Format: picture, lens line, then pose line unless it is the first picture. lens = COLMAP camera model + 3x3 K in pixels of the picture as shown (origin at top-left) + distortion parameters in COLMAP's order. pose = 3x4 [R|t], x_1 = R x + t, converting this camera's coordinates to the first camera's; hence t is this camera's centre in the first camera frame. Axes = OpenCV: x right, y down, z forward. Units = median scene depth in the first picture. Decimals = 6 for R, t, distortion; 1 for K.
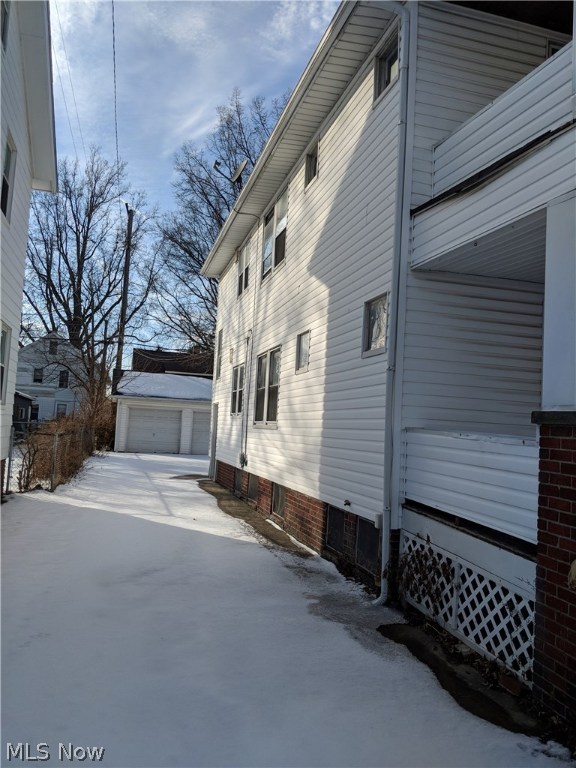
lens RADIAL K [[607.9, 0, 288.0], [0, 607.9, 384.0], [0, 0, 1]] dist [0.029816, -0.010124]
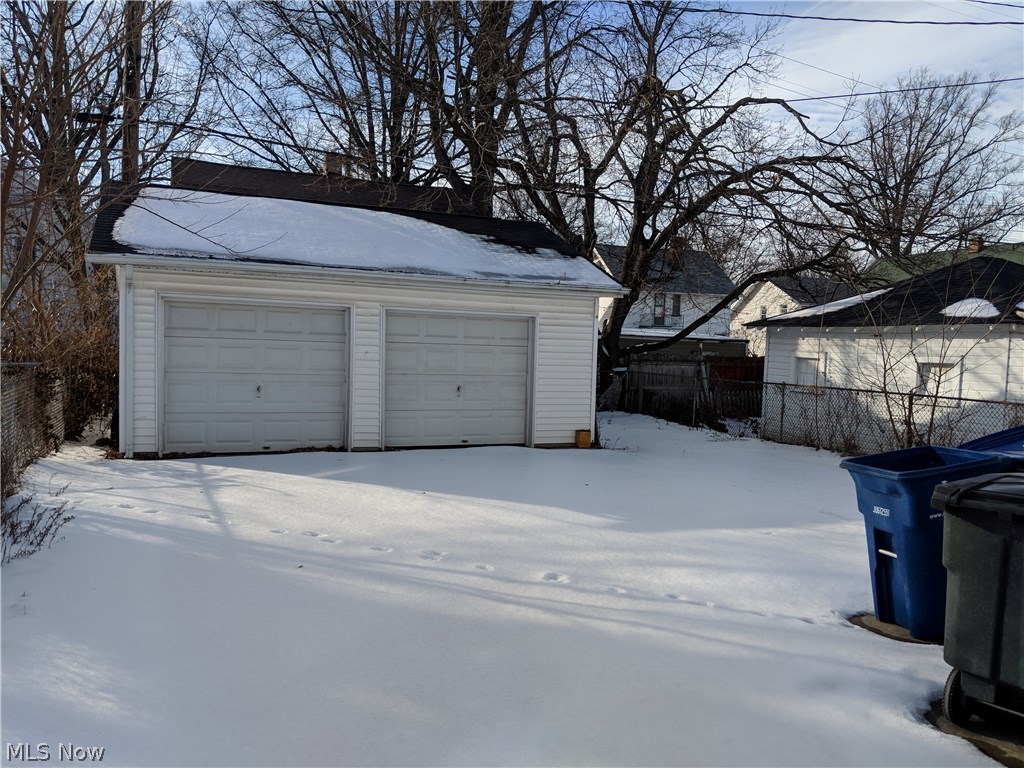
lens RADIAL K [[810.5, 0, 508.6], [0, 810.5, 402.9], [0, 0, 1]] dist [0.029816, -0.010124]
pose [[0.991997, -0.029291, 0.122815, -0.146552], [0.011077, 0.989157, 0.146441, 0.032152], [-0.125773, -0.143909, 0.981566, 0.585958]]
